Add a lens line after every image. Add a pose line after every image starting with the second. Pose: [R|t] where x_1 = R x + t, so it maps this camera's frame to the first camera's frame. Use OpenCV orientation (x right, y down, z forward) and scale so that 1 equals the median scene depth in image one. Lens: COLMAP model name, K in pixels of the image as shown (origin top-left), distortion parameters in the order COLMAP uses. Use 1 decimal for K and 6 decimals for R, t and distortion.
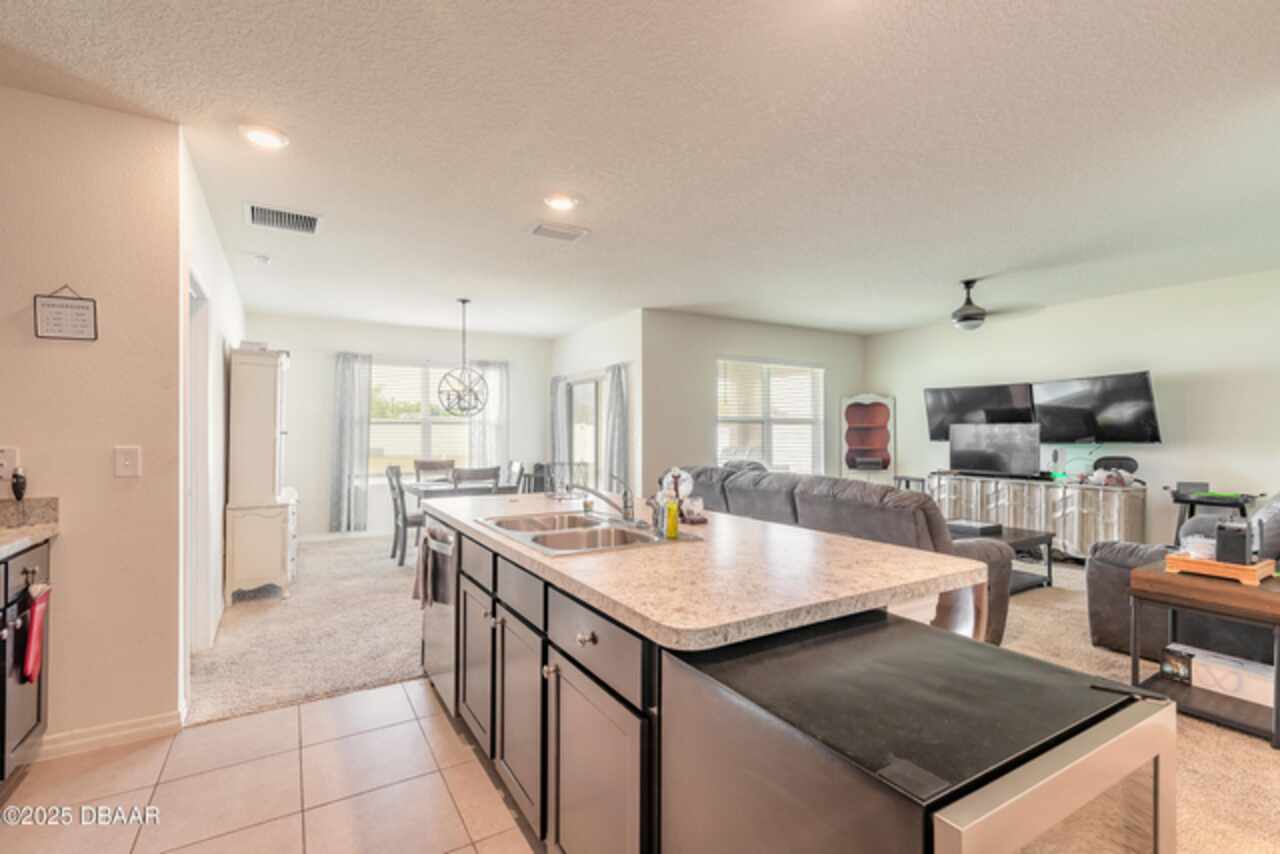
lens RADIAL K [[573.2, 0, 636.4], [0, 573.2, 428.9], [0, 0, 1]] dist [0.000765, 0.000023]
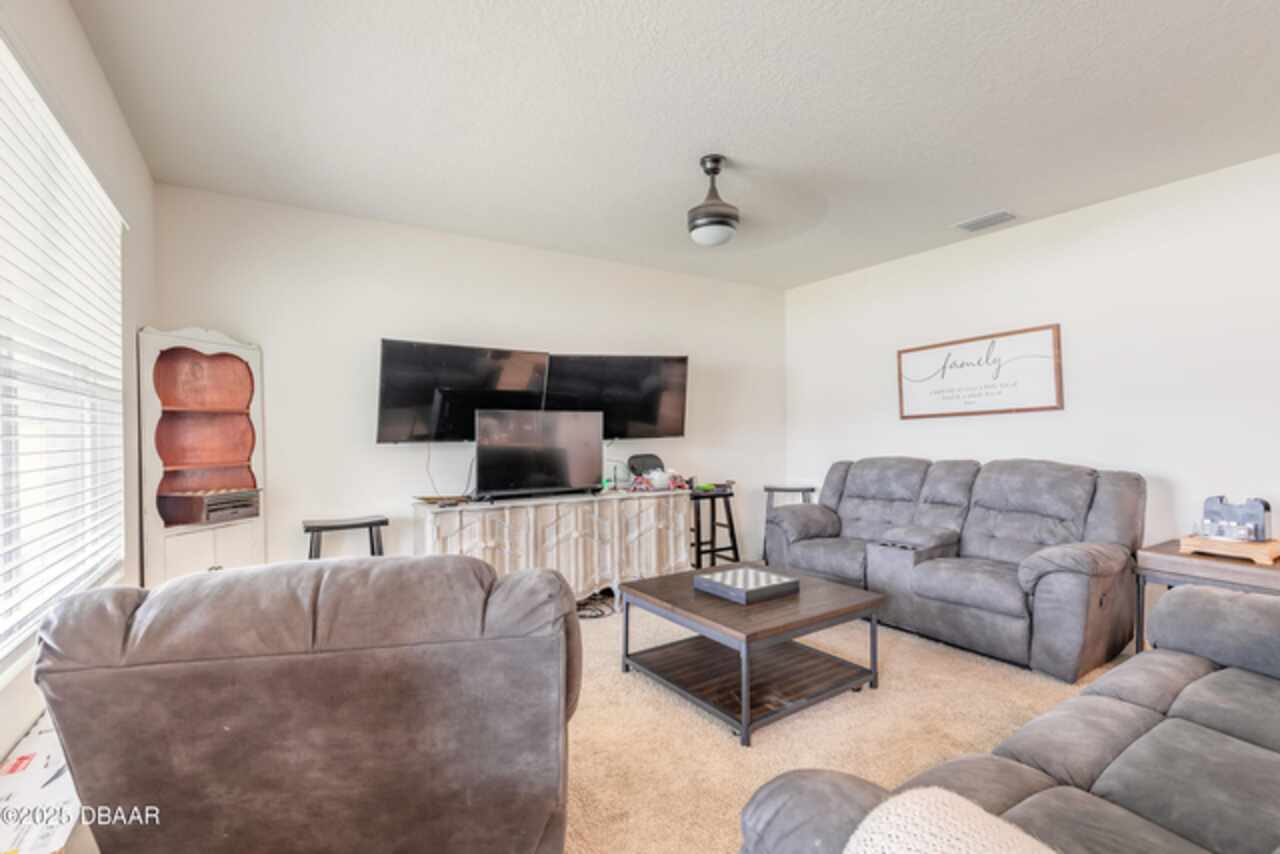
lens RADIAL K [[561.7, 0, 634.6], [0, 561.7, 437.8], [0, 0, 1]] dist [-0.000015, 0.000015]
pose [[-0.027756, -0.010362, 0.999561, 0.013340], [0.003241, 0.999940, 0.010456, 0.014989], [-0.999609, 0.003530, -0.027721, 0.993654]]
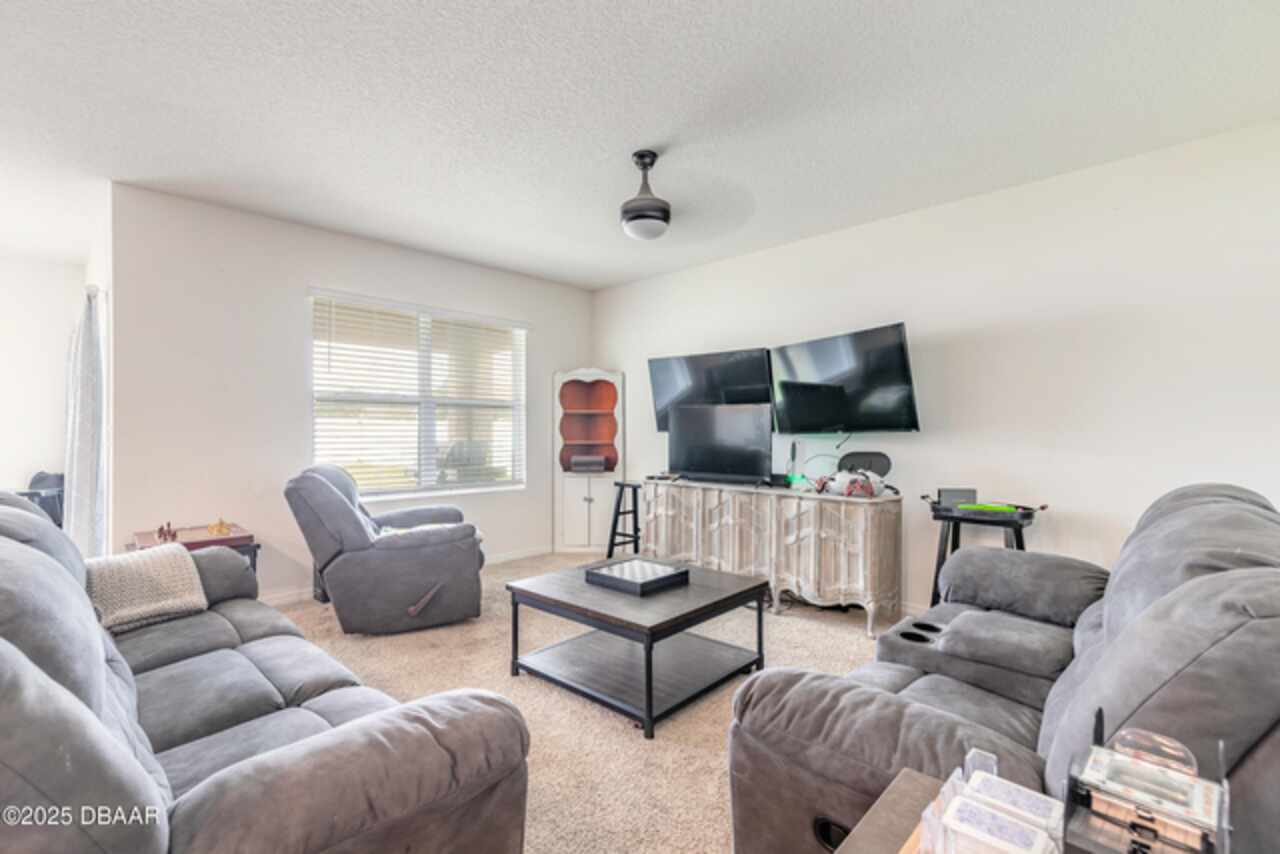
lens RADIAL K [[573.2, 0, 636.4], [0, 573.2, 428.9], [0, 0, 1]] dist [0.000765, 0.000023]
pose [[0.965512, 0.001862, 0.260351, 0.377453], [-0.002857, 0.999990, 0.003444, 0.018843], [-0.260342, -0.004069, 0.965508, 0.392595]]
